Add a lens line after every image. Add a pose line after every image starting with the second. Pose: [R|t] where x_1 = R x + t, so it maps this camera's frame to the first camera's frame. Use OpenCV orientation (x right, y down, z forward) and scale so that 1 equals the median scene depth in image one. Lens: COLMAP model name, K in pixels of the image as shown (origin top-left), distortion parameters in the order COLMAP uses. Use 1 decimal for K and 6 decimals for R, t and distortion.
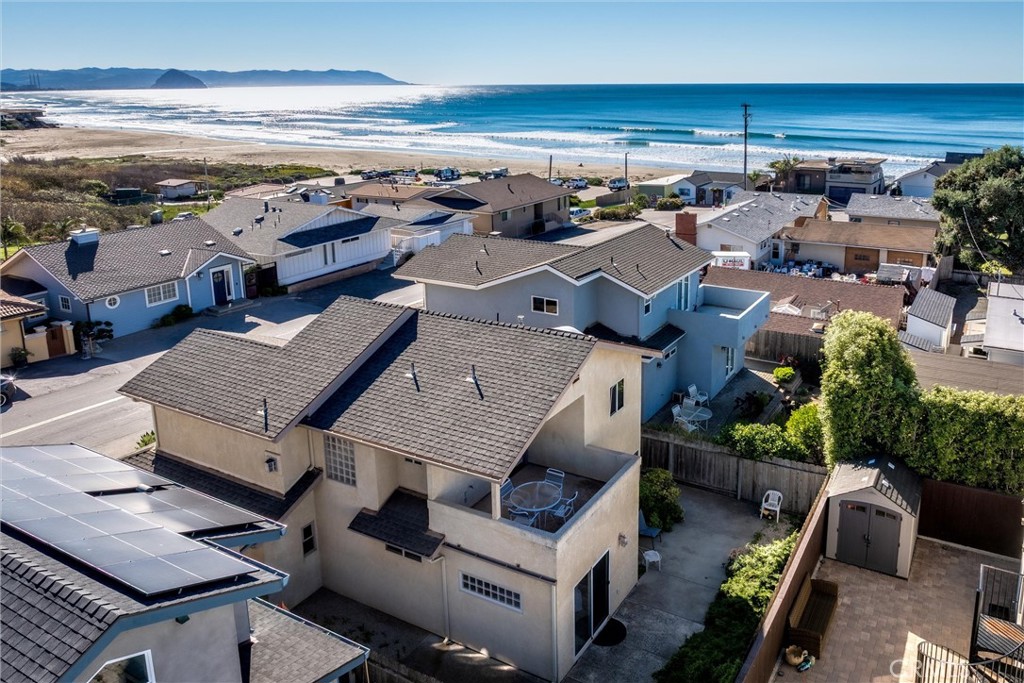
lens RADIAL K [[766.8, 0, 605.4], [0, 766.8, 248.9], [0, 0, 1]] dist [-0.016346, -0.000302]
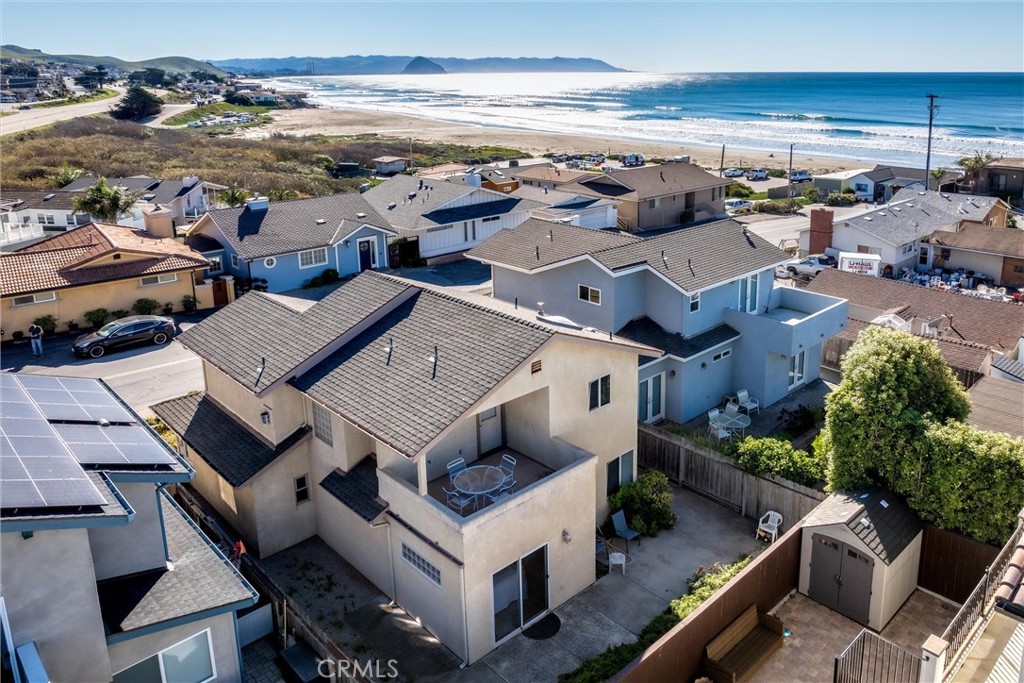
lens RADIAL K [[766.8, 0, 605.4], [0, 766.8, 248.9], [0, 0, 1]] dist [-0.016346, -0.000302]
pose [[0.962302, 0.063237, -0.264530, 0.210340], [-0.059066, 0.997973, 0.023701, -0.010950], [0.265493, -0.007182, 0.964086, 0.044022]]
